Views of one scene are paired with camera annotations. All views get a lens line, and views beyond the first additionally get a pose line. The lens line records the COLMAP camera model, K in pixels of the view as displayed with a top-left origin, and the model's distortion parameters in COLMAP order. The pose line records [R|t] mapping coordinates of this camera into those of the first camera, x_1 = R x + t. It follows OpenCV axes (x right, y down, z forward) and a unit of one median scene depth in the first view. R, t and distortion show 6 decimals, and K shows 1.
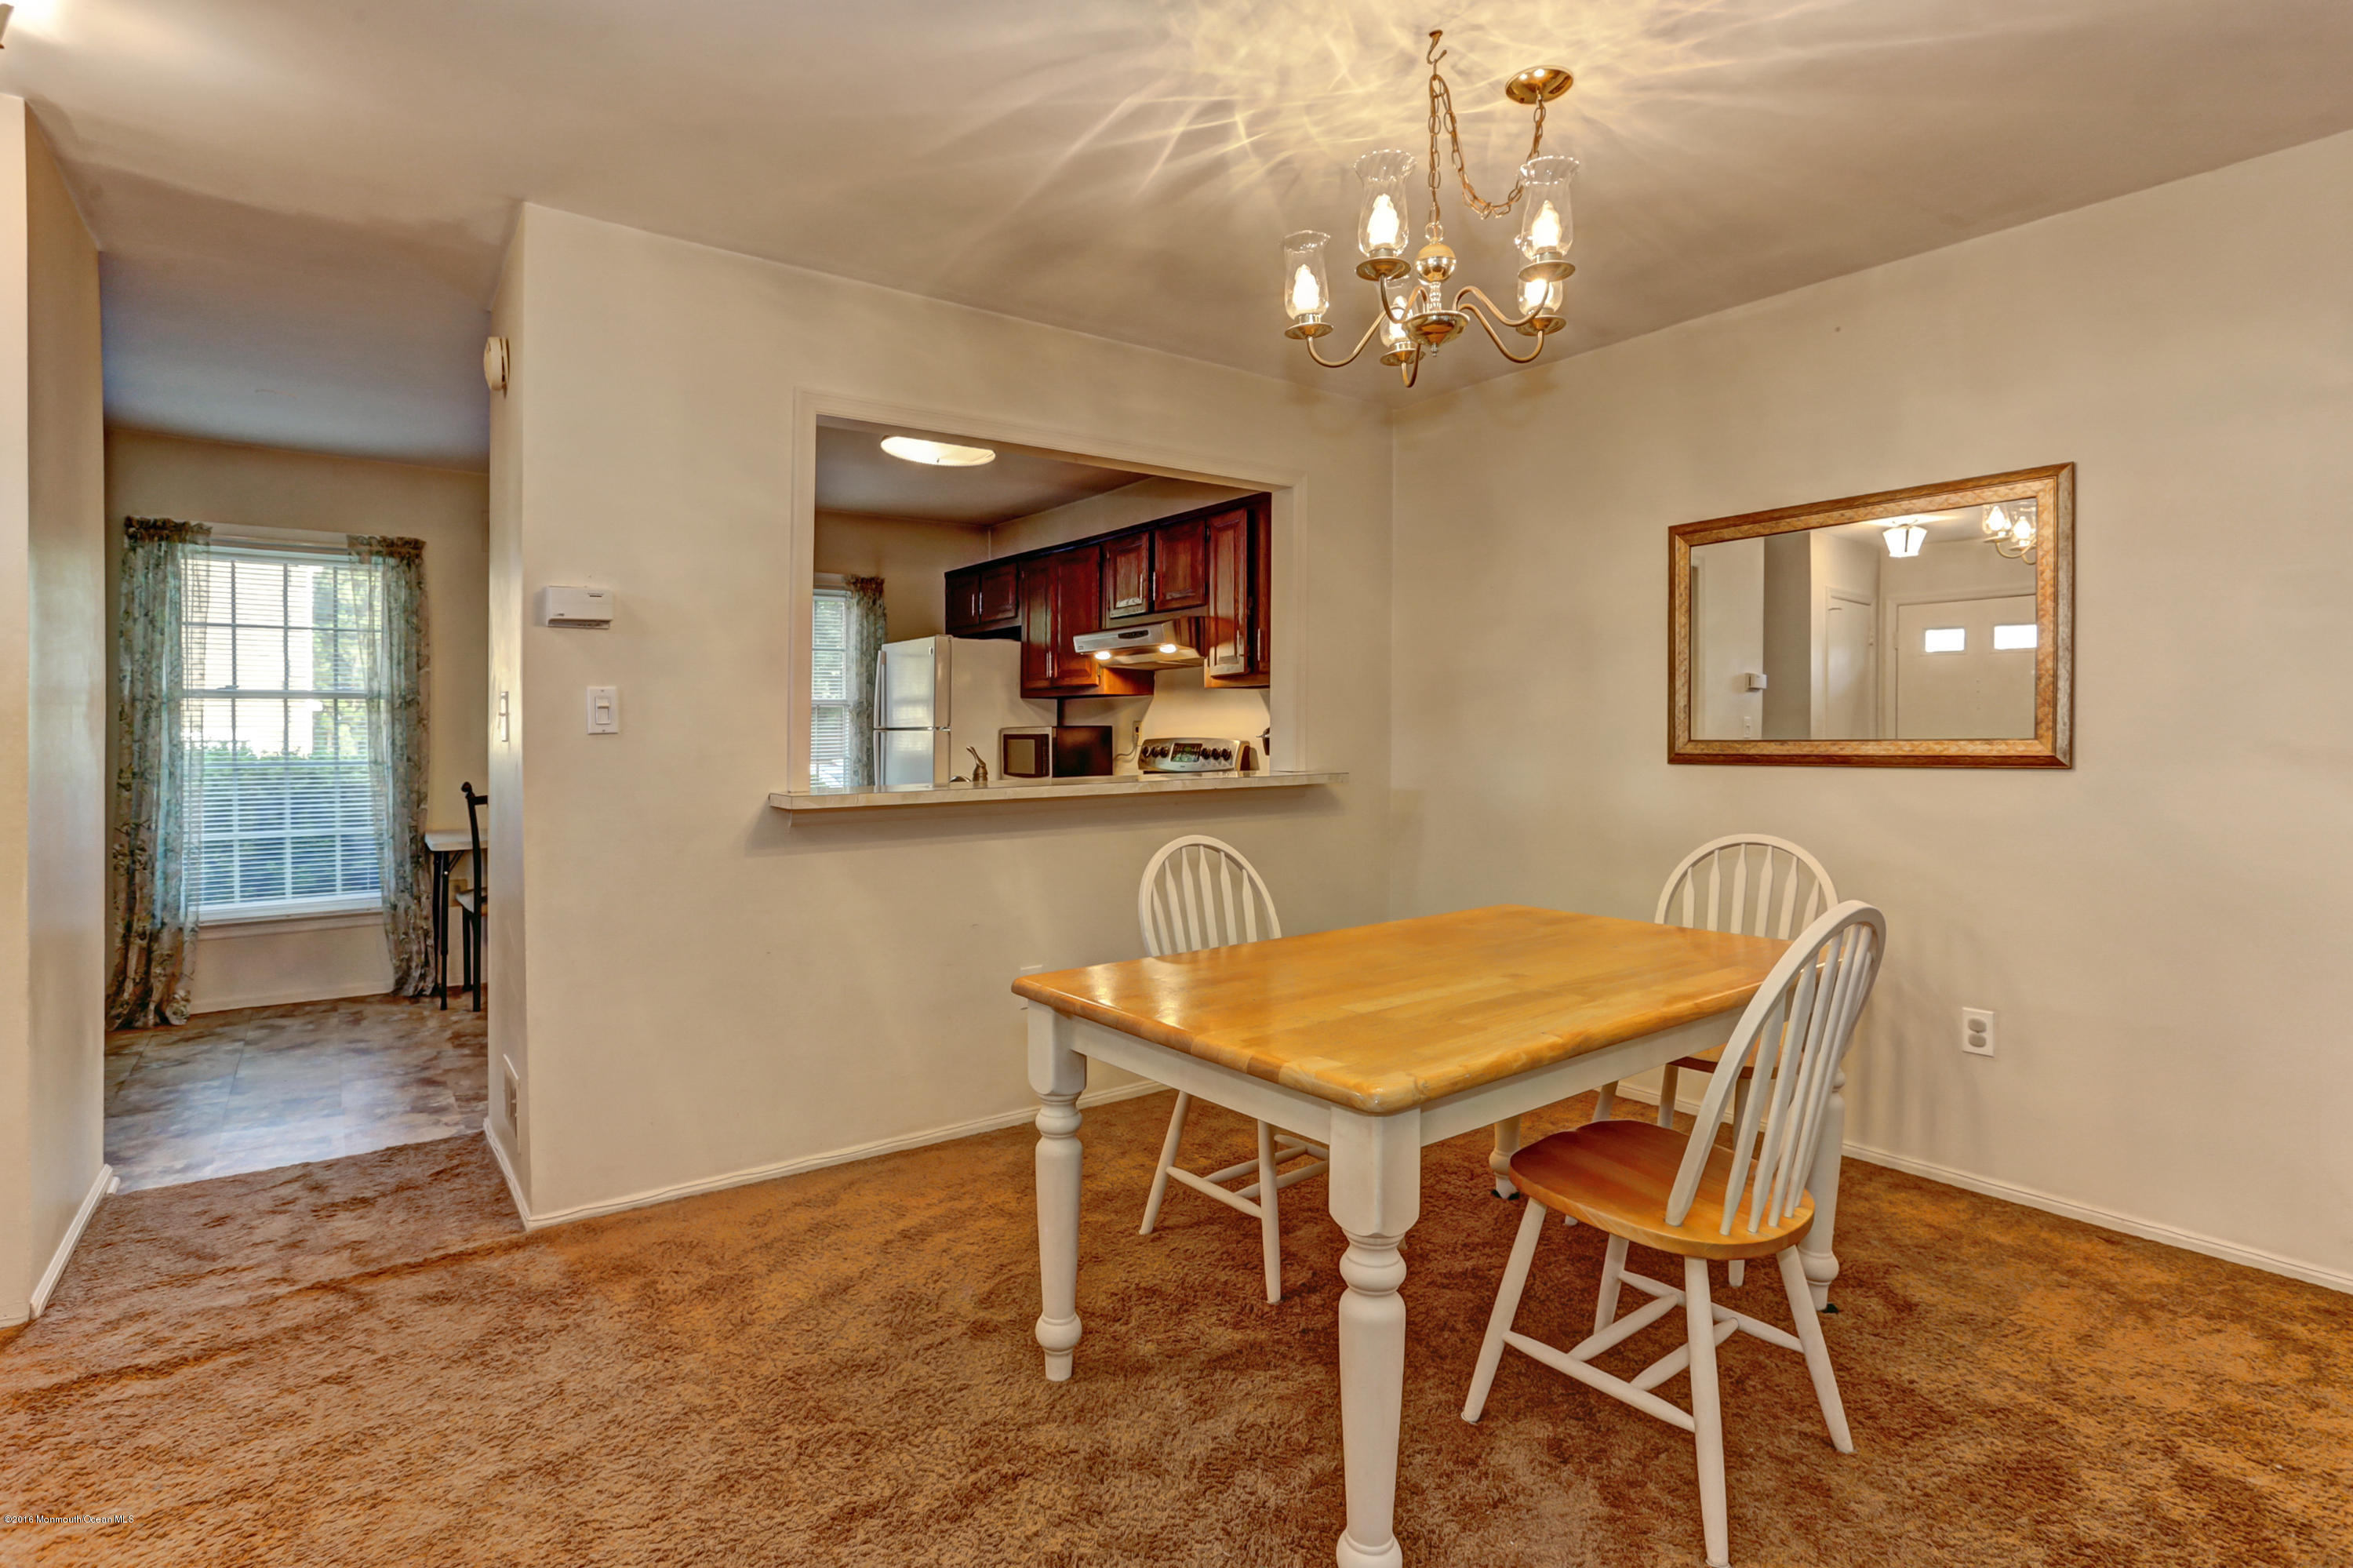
lens RADIAL K [[1140.6, 0, 1166.5], [0, 1140.6, 747.4], [0, 0, 1]] dist [-0.027049, 0.000246]
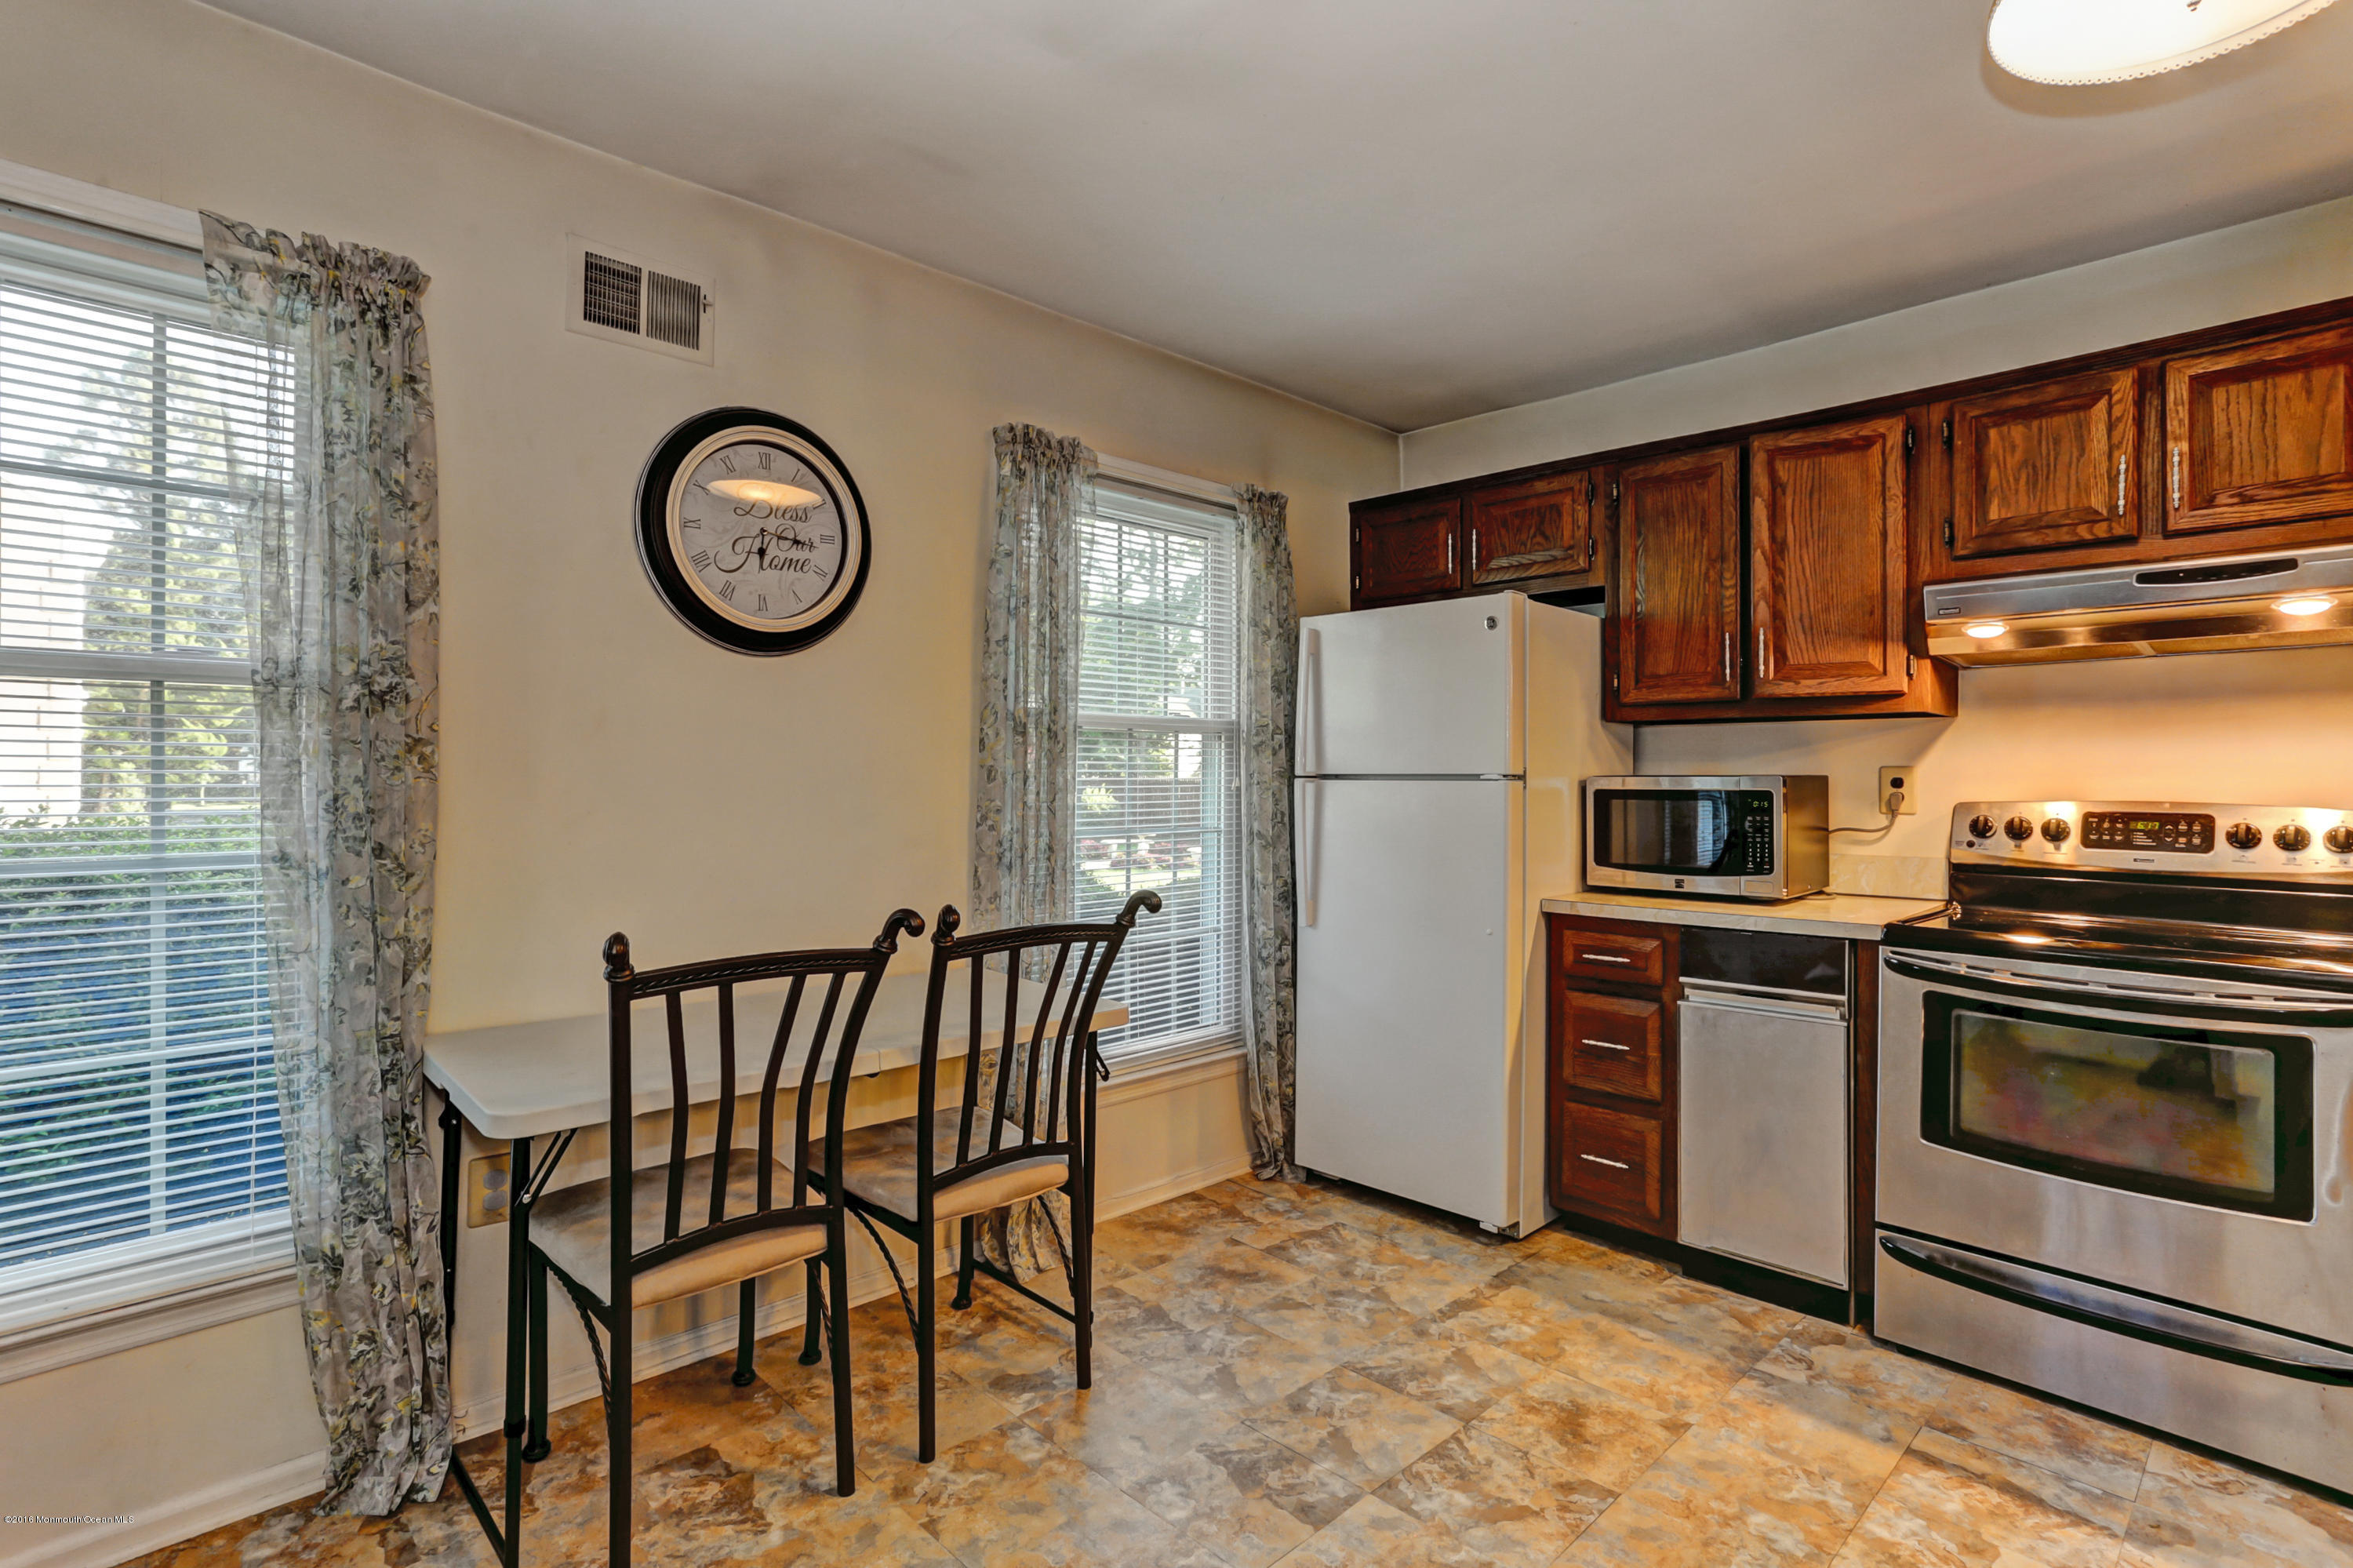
lens RADIAL K [[1110.0, 0, 1176.5], [0, 1110.0, 784.0], [0, 0, 1]] dist [-0.056114, 0.030687]
pose [[0.992840, 0.008292, 0.119163, -0.460226], [-0.007093, 0.999920, -0.010485, -0.009254], [-0.119241, 0.009564, 0.992819, 0.622451]]
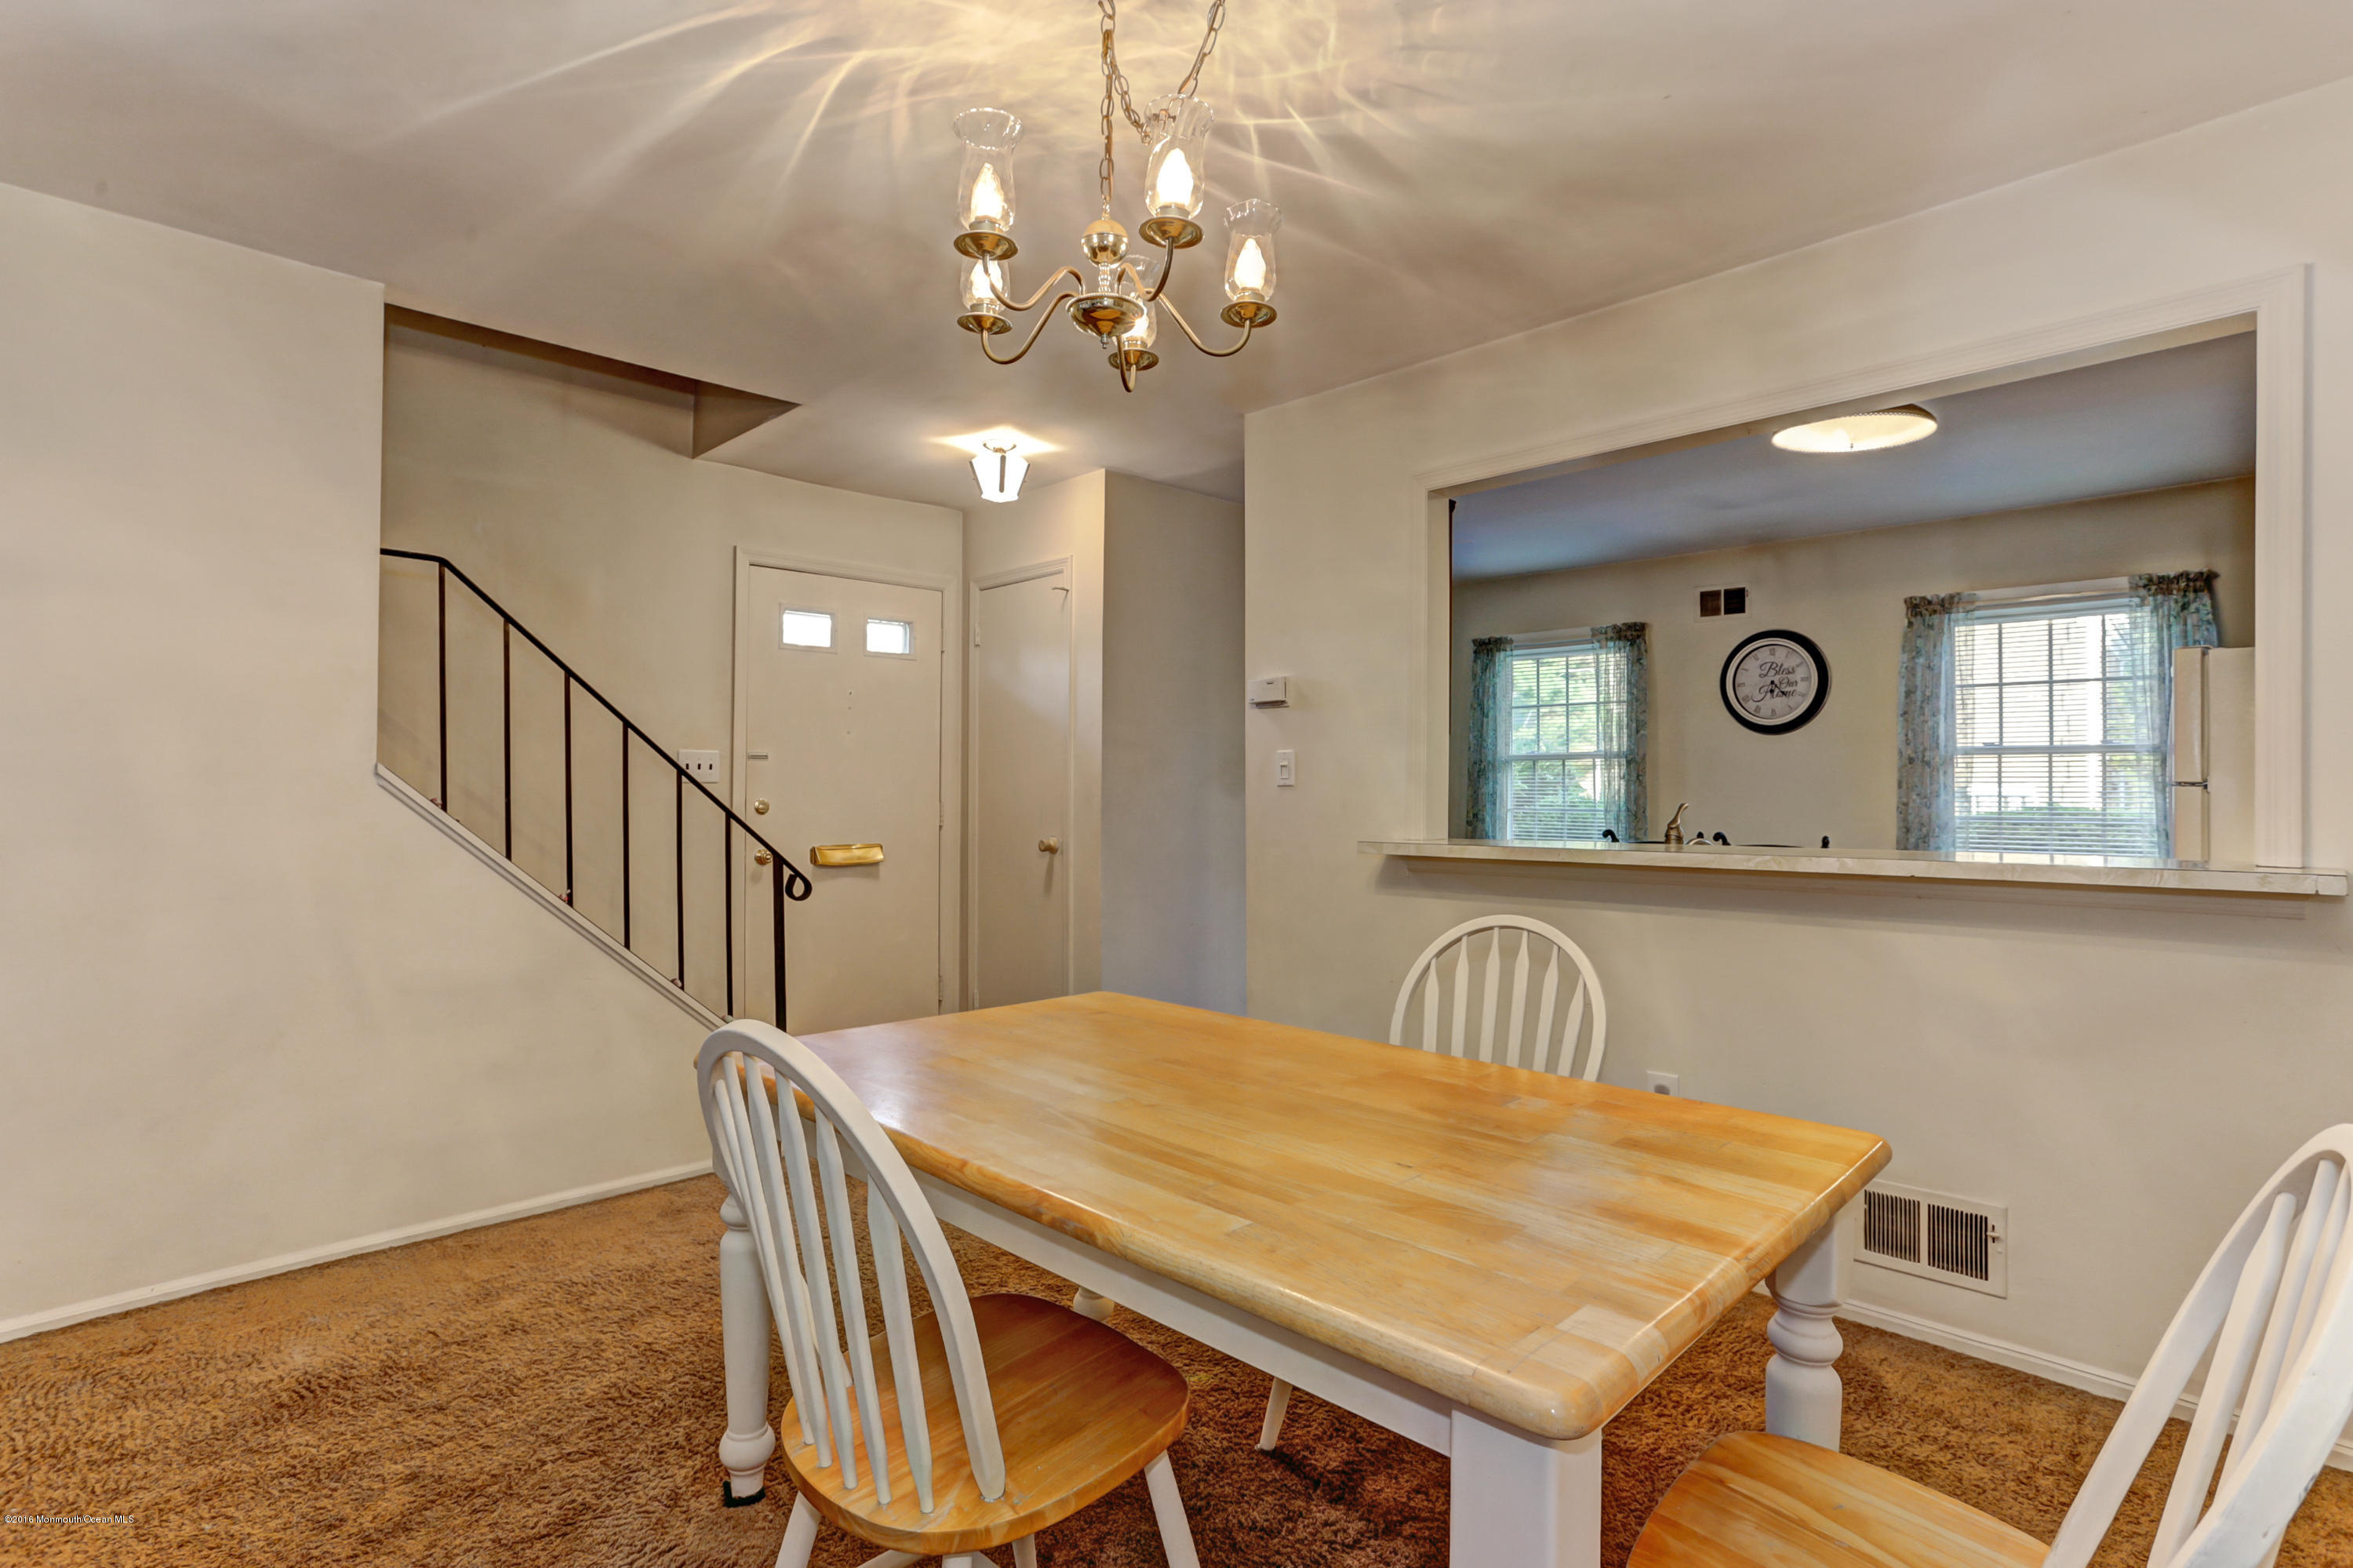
lens RADIAL K [[1147.1, 0, 1176.5], [0, 1147.1, 784.0], [0, 0, 1]] dist [-0.001318, -0.000148]
pose [[0.135134, -0.001091, -0.990827, 0.446224], [-0.014994, 0.999883, -0.003146, -0.007121], [0.990714, 0.015281, 0.135102, 0.374738]]
